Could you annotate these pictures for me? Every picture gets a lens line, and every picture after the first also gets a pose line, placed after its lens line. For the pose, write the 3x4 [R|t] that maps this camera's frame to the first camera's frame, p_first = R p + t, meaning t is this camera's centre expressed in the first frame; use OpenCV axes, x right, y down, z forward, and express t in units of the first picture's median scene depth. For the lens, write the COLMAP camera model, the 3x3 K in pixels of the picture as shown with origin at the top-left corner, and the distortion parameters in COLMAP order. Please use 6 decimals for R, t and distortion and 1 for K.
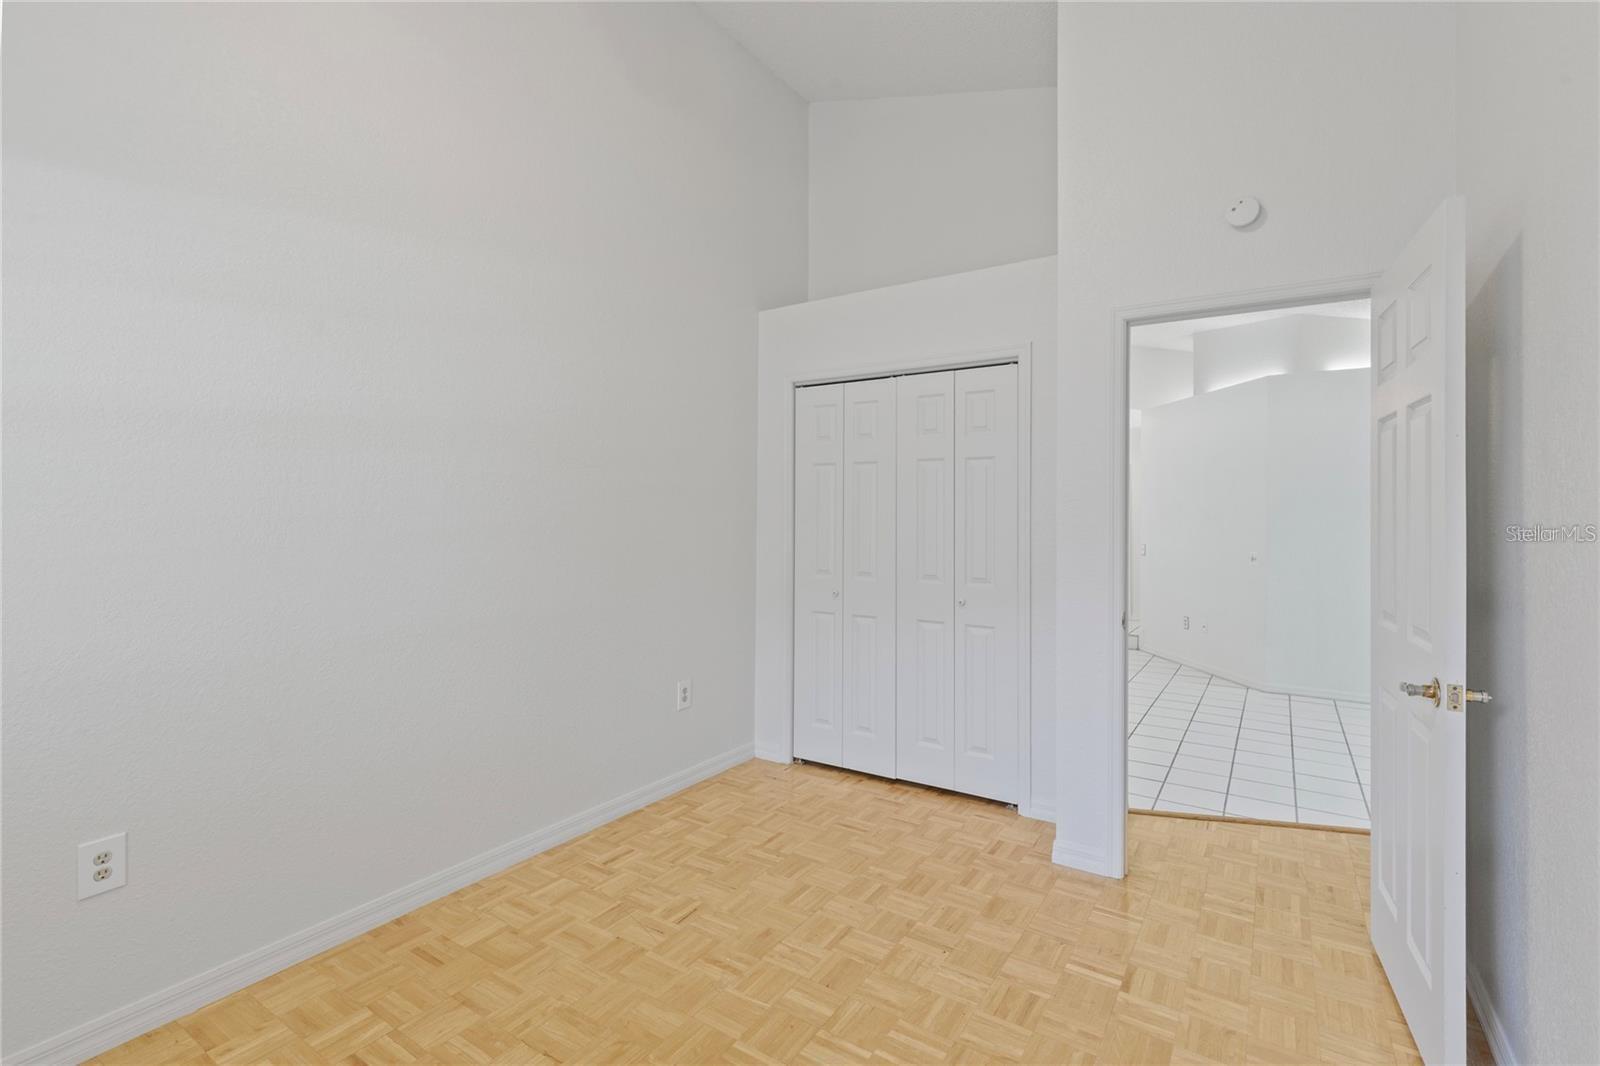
lens RADIAL K [[730.3, 0, 791.0], [0, 730.3, 527.3], [0, 0, 1]] dist [0.001405, -0.000162]
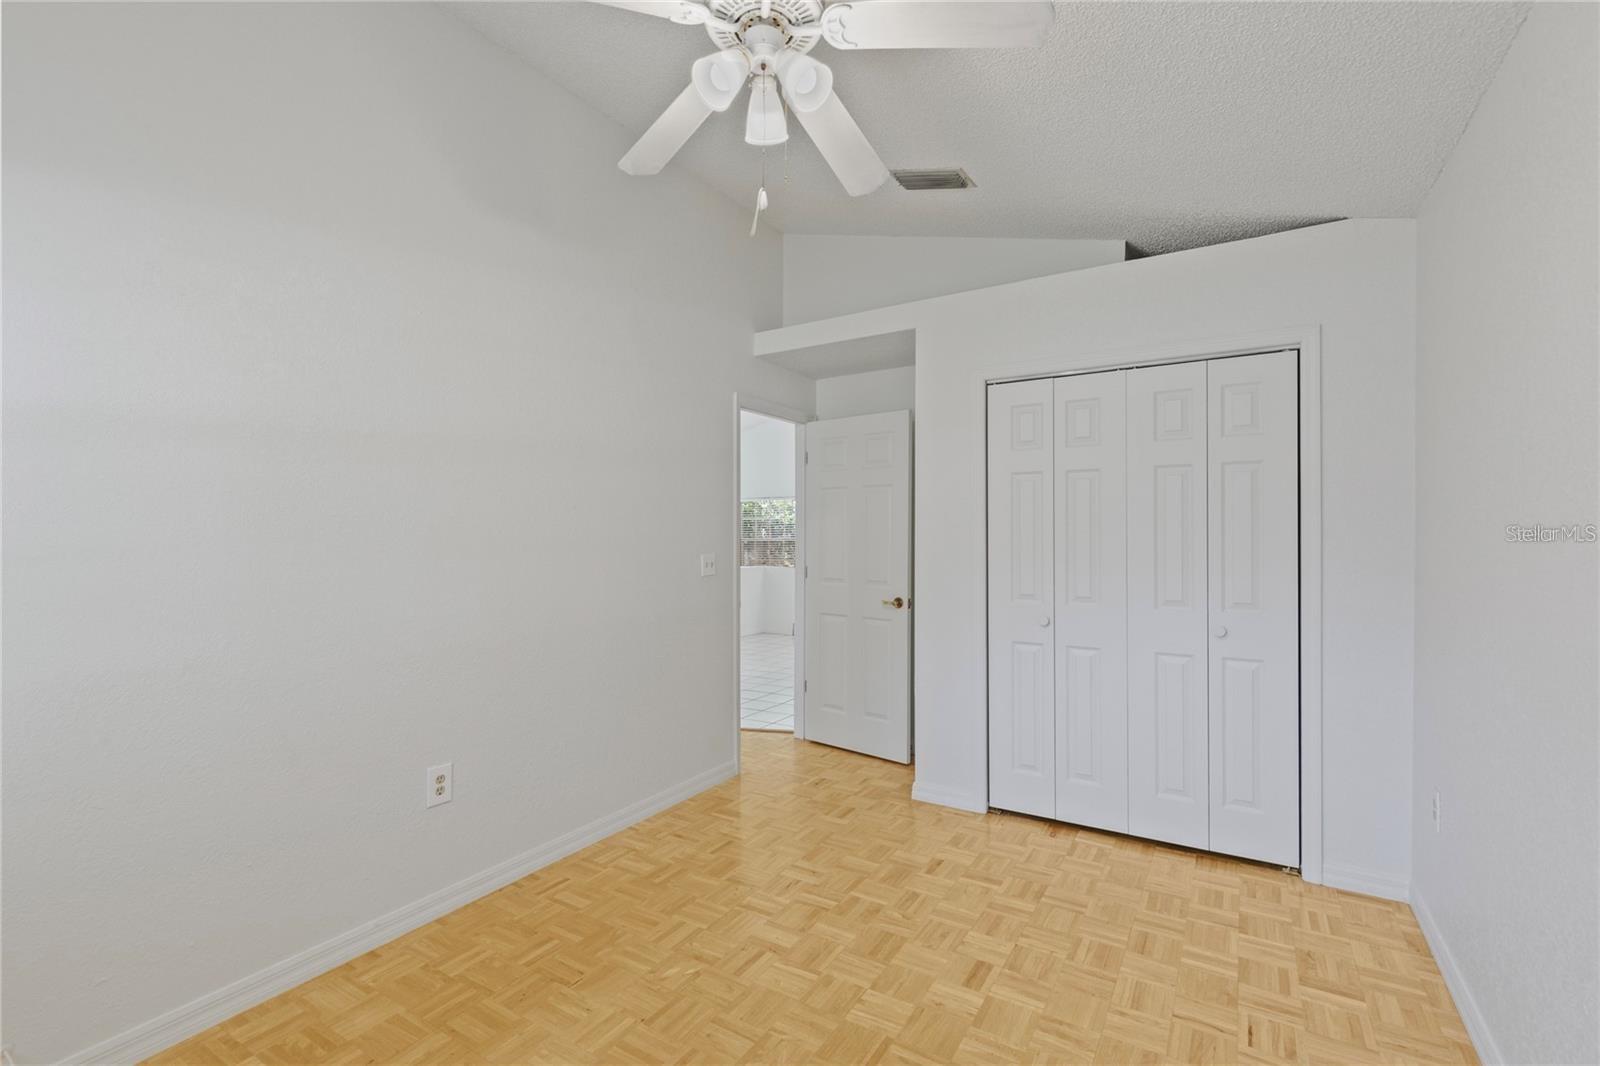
lens RADIAL K [[713.6, 0, 801.0], [0, 713.6, 544.8], [0, 0, 1]] dist [-0.022376, 0.000255]
pose [[0.999994, -0.003489, -0.000735, -0.221055], [0.003489, 0.999994, -0.000130, -0.000305], [0.000736, 0.000127, 1.000000, 0.146465]]
